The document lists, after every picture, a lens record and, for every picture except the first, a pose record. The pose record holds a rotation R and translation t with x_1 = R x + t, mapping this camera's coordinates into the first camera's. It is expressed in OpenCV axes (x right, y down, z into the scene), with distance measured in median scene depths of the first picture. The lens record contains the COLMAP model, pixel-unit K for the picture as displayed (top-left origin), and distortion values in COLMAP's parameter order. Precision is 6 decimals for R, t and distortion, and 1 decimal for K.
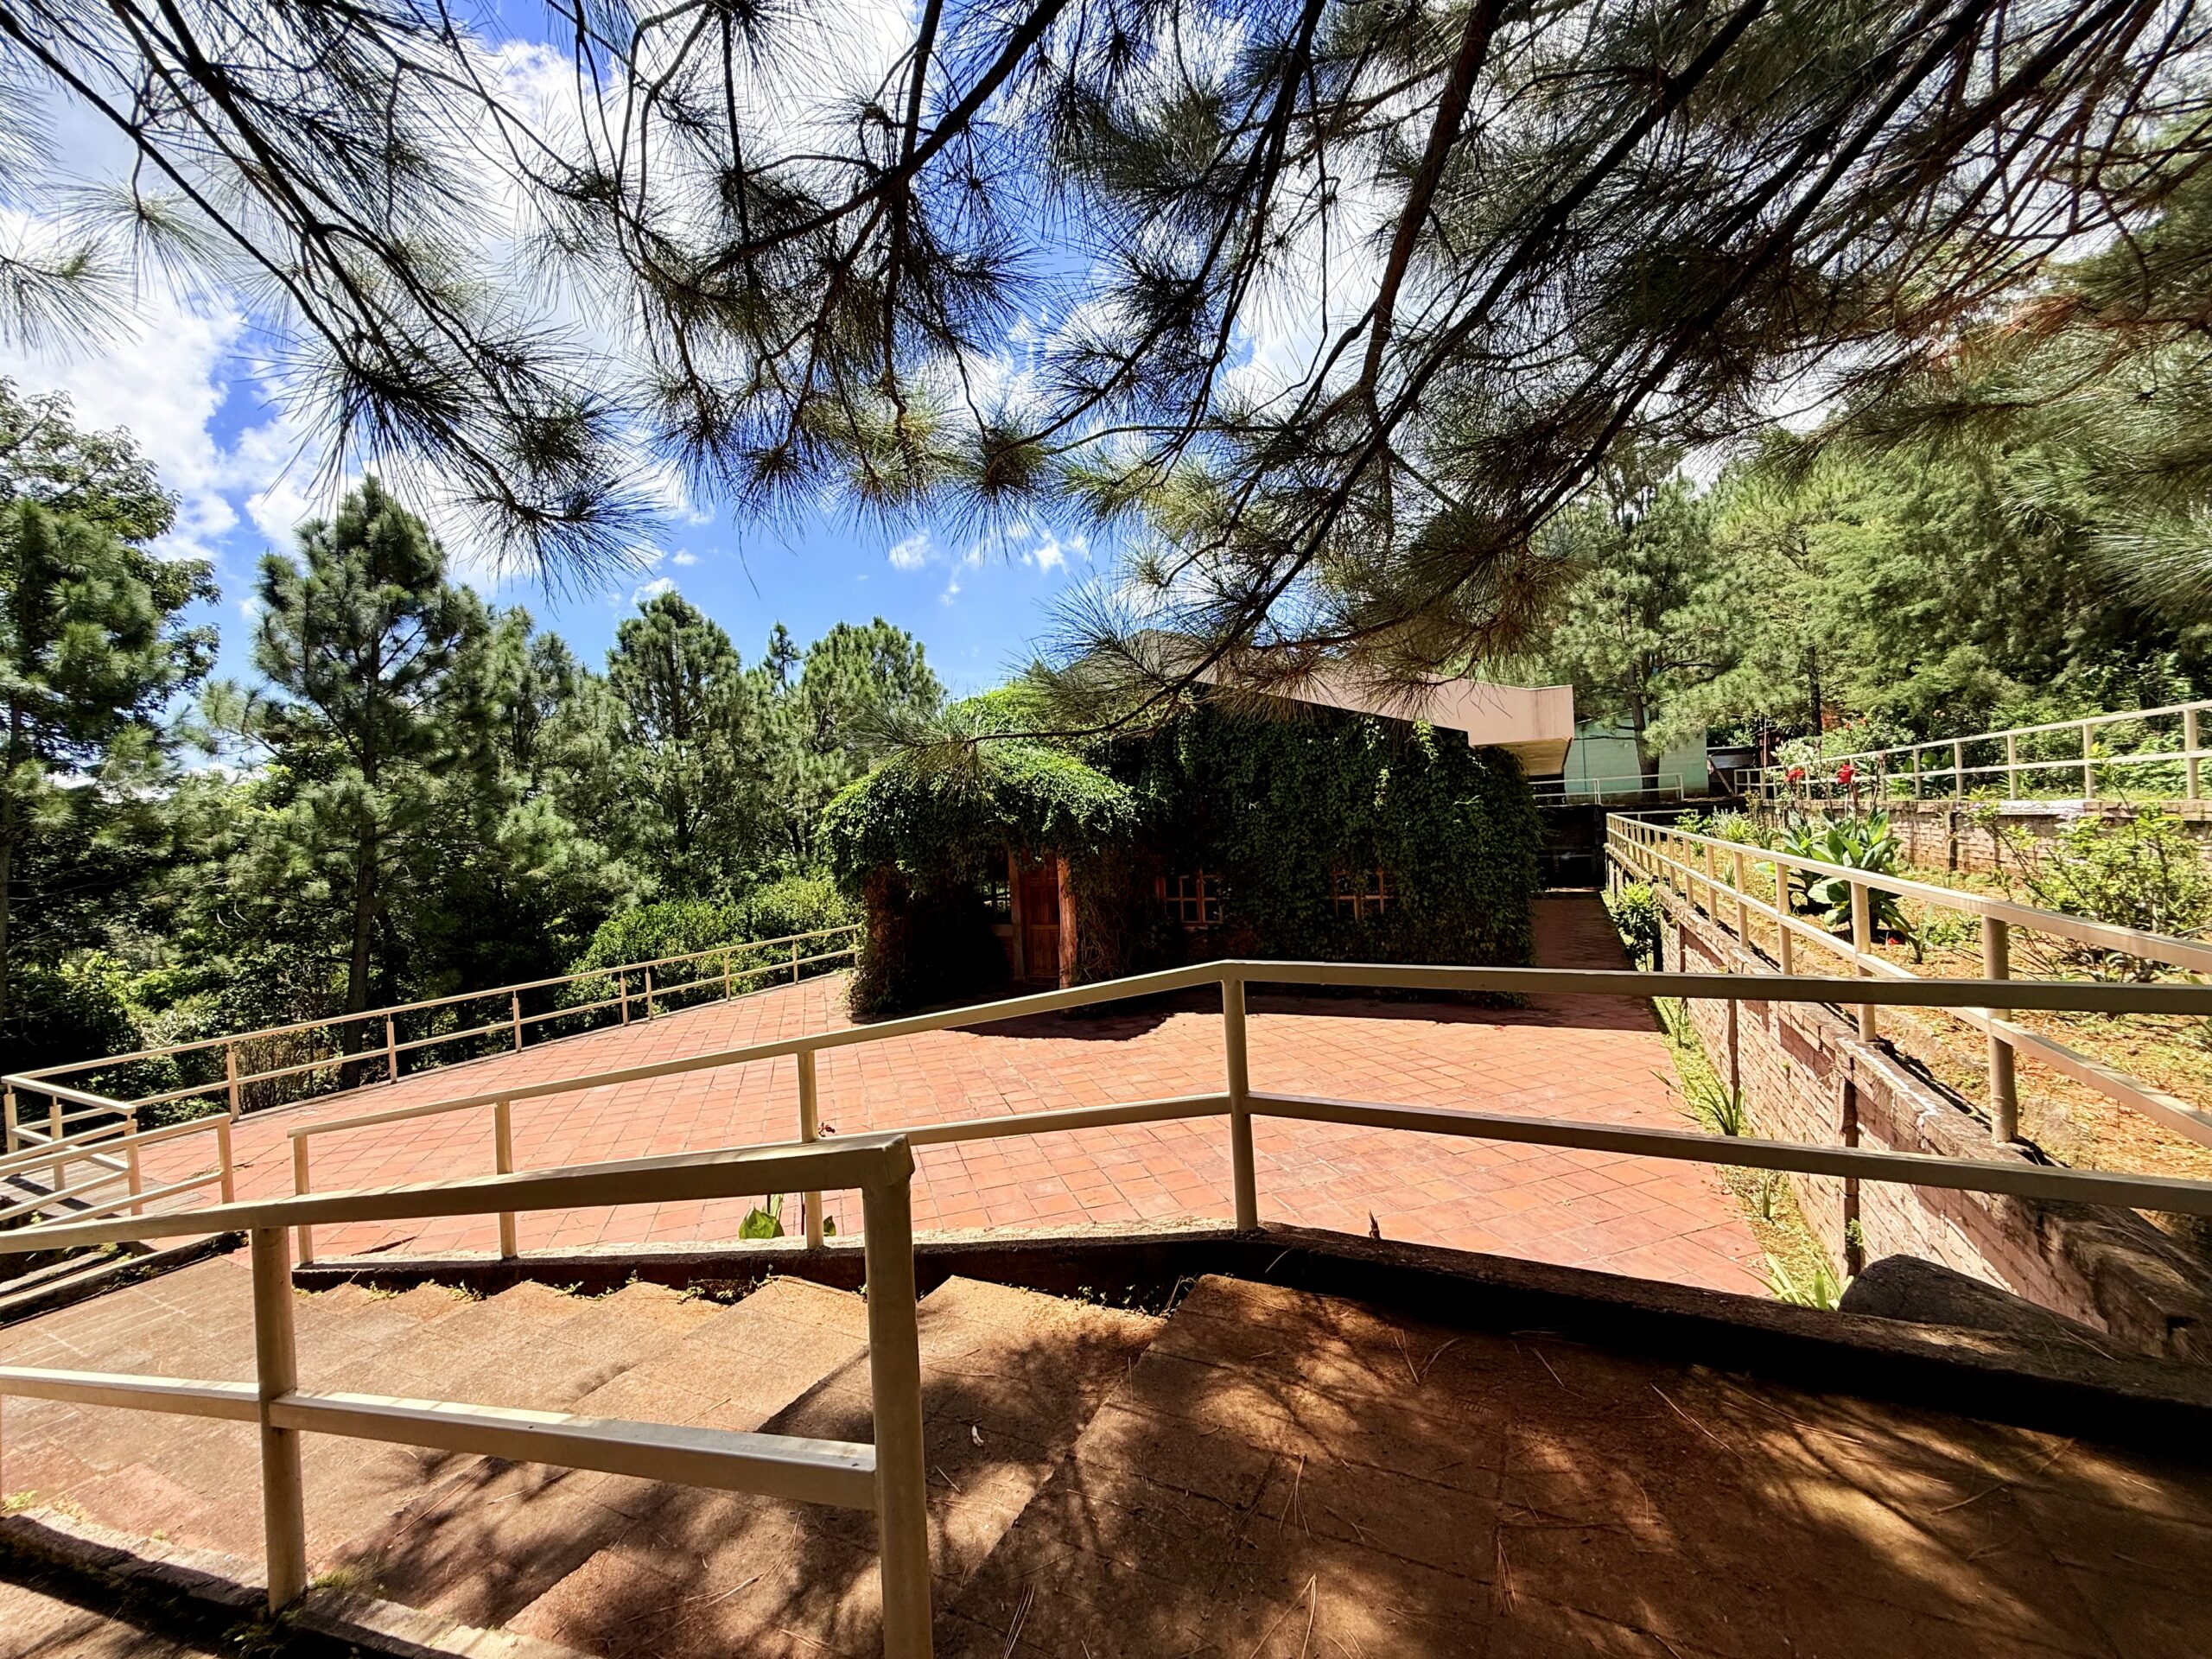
lens RADIAL K [[941.3, 0, 1106.0], [0, 941.3, 829.5], [0, 0, 1]] dist [-0.000425, 0.005147]
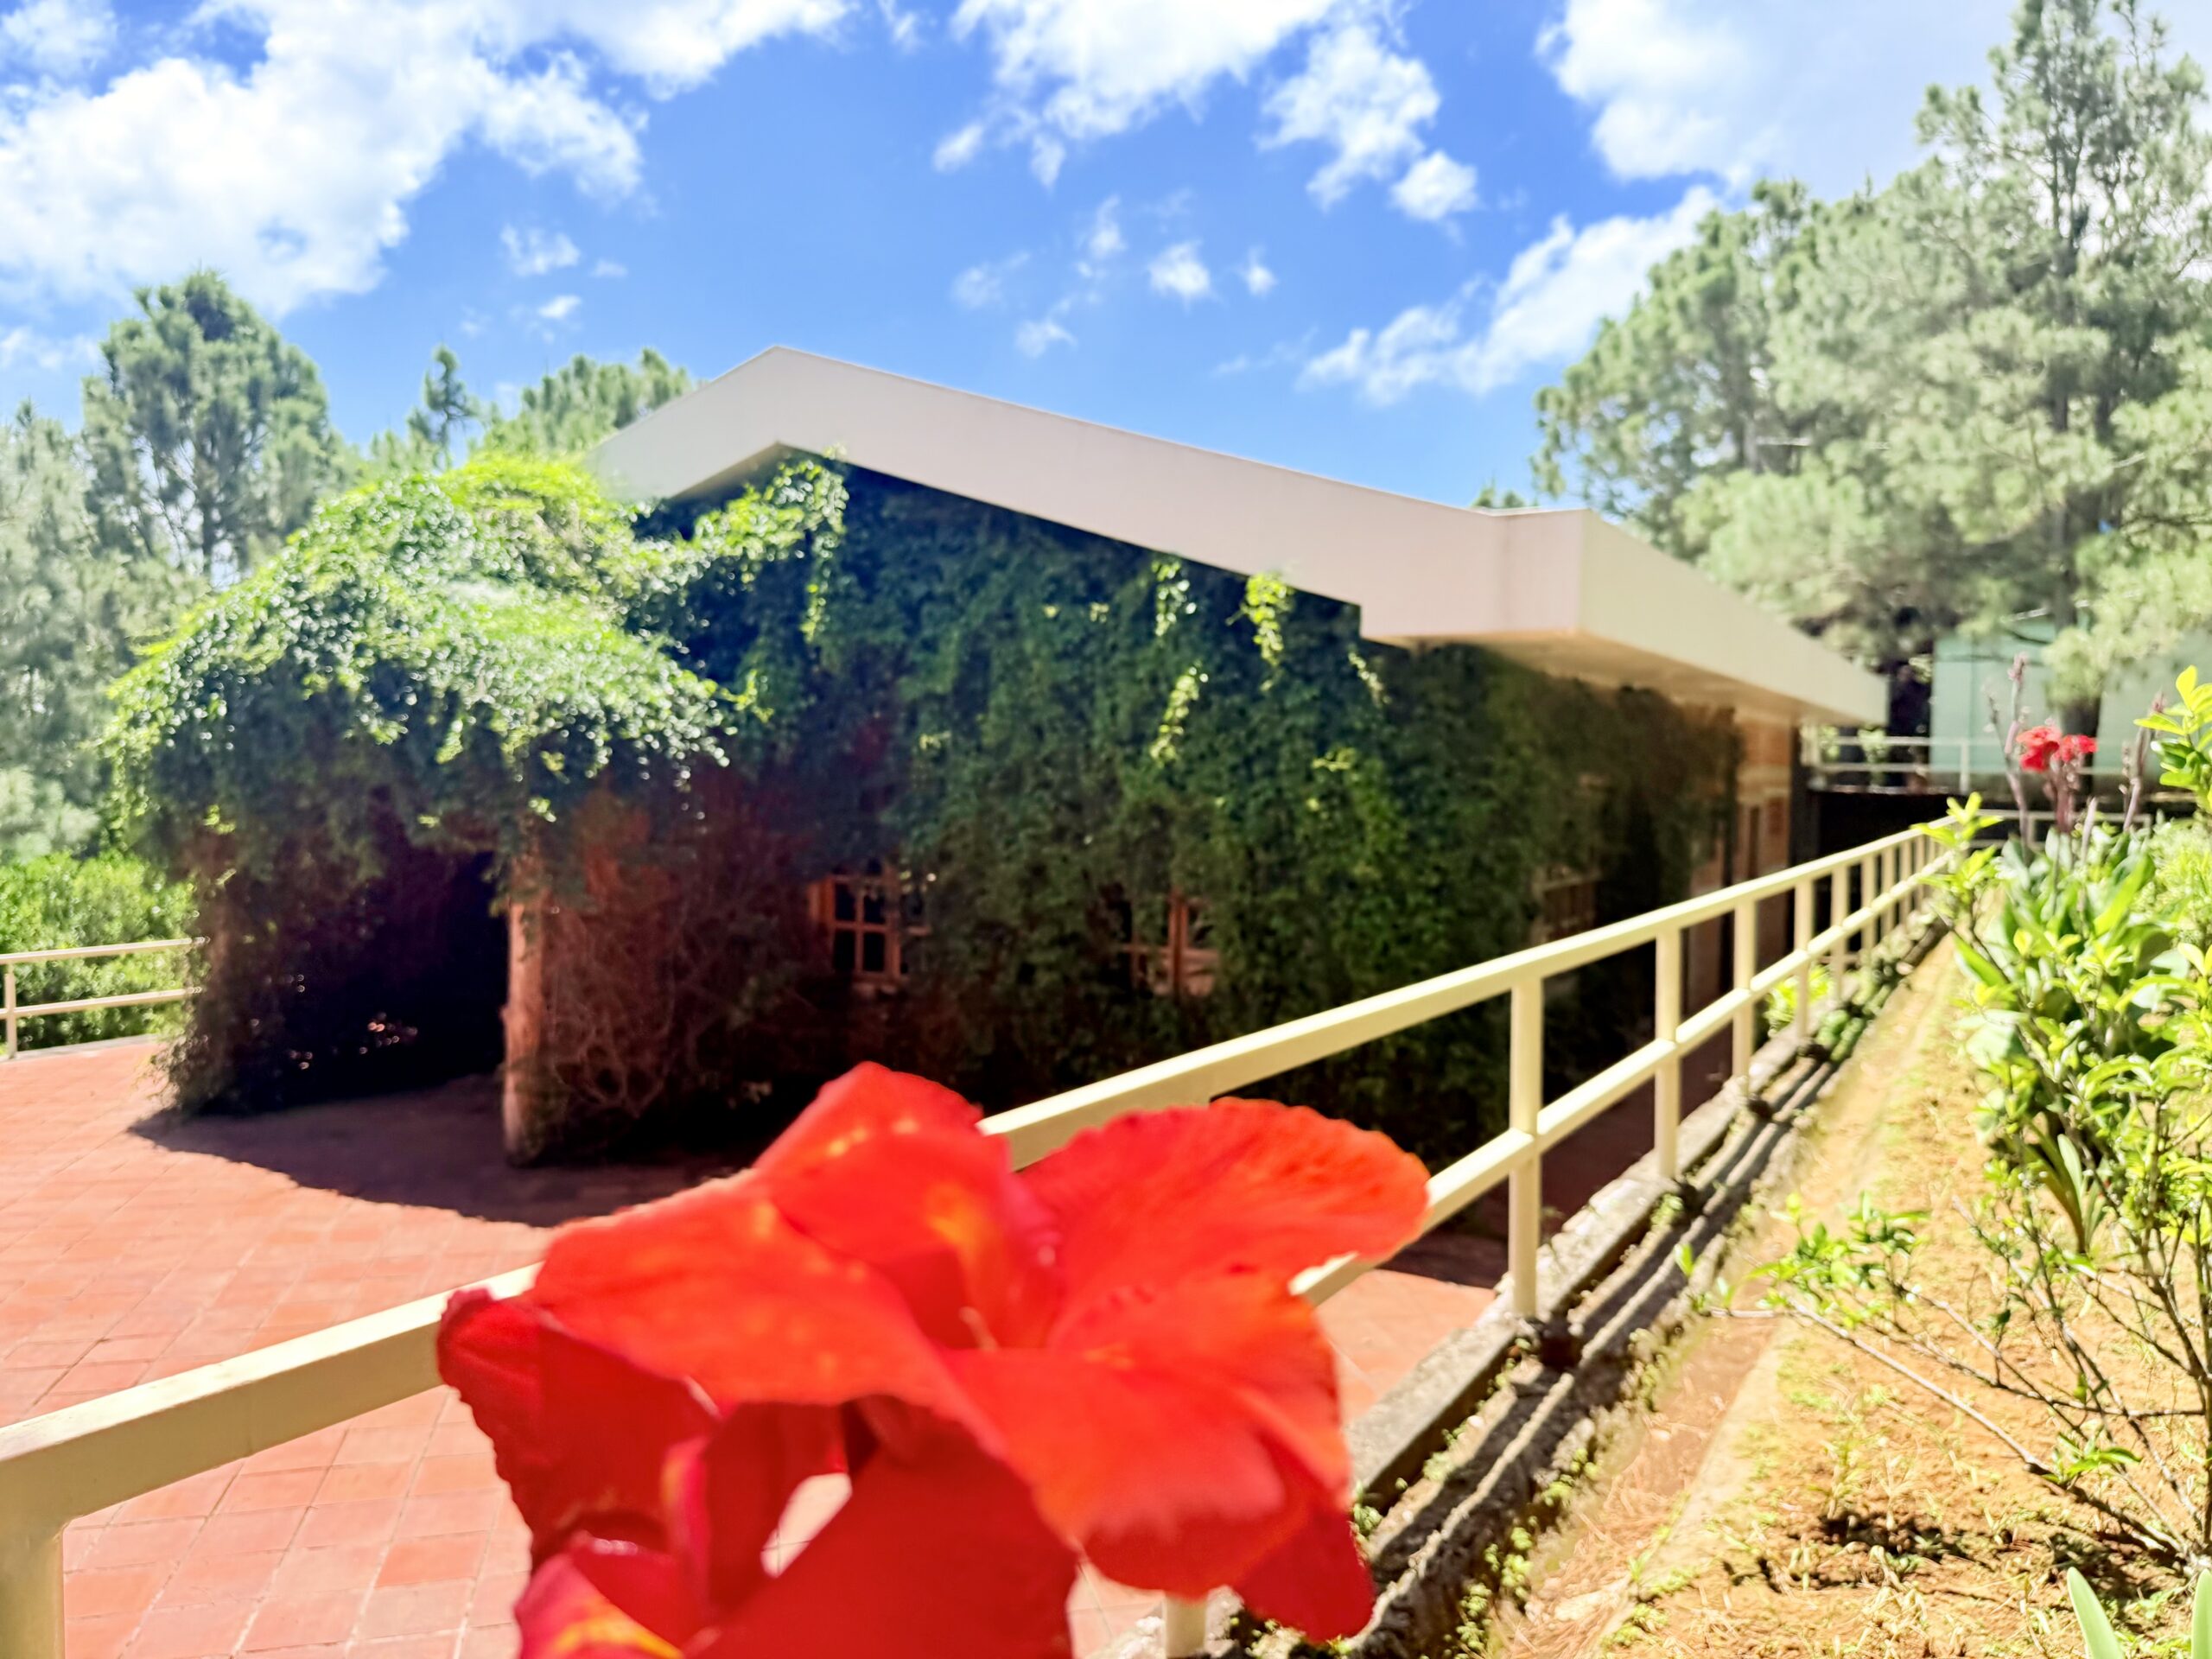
lens RADIAL K [[1596.3, 0, 1115.2], [0, 1596.3, 862.7], [0, 0, 1]] dist [0.130747, -0.161139]
pose [[0.995241, 0.070714, -0.067043, 0.166021], [-0.066979, 0.996158, 0.056422, -0.008744], [0.070775, -0.051663, 0.996153, 0.117687]]
